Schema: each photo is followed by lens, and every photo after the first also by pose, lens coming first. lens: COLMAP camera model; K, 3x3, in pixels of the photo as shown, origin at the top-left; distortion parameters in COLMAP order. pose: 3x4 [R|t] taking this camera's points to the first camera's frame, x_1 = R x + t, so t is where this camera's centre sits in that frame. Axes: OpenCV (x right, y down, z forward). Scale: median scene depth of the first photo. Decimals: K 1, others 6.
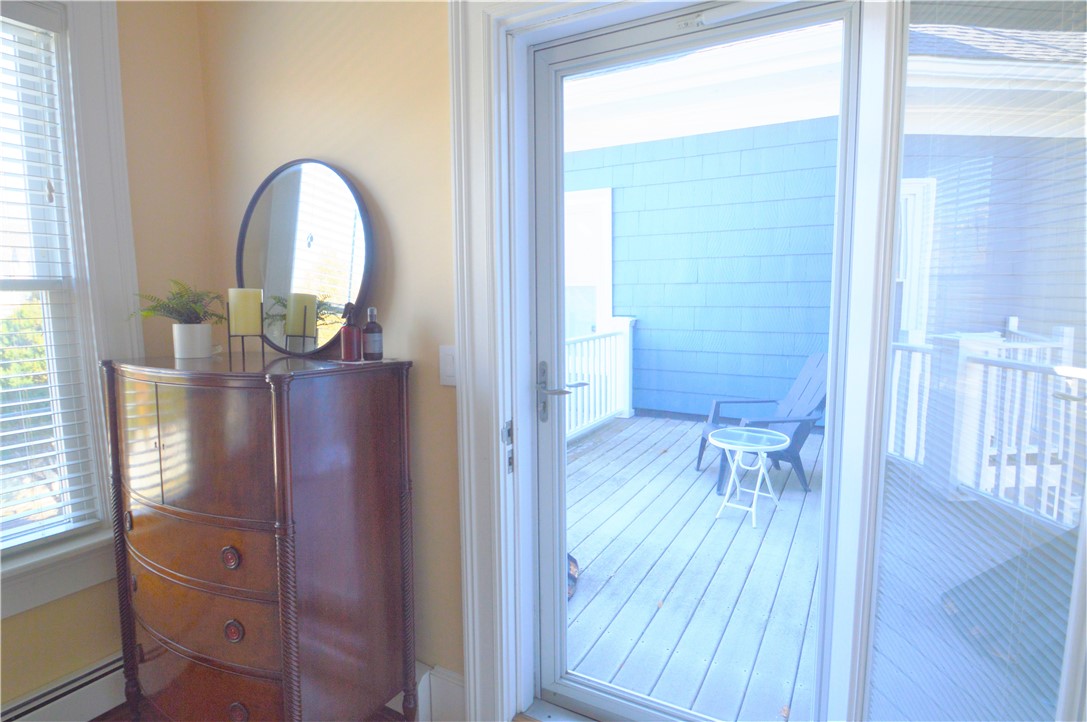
lens RADIAL K [[579.7, 0, 543.5], [0, 579.7, 361.0], [0, 0, 1]] dist [-0.019321, -0.000276]
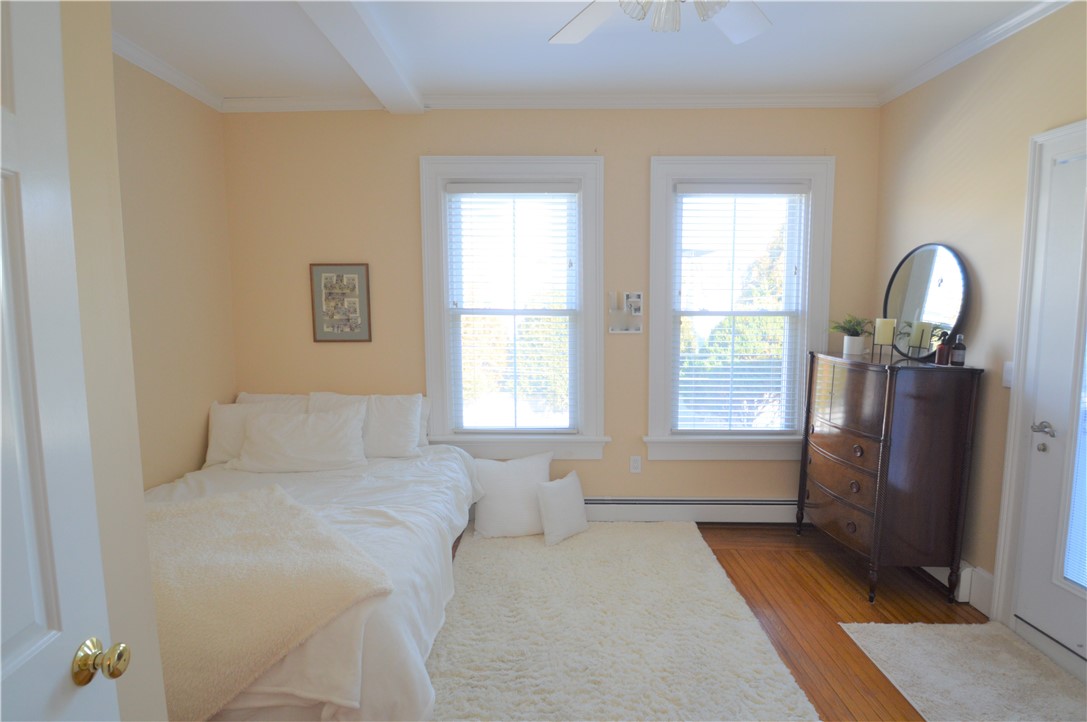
lens RADIAL K [[524.4, 0, 541.4], [0, 524.4, 351.0], [0, 0, 1]] dist [0.001079, -0.026221]
pose [[0.467103, 0.089914, -0.879619, 0.434143], [-0.100213, 0.993790, 0.048369, 0.003928], [0.878506, 0.065556, 0.473212, -0.729685]]
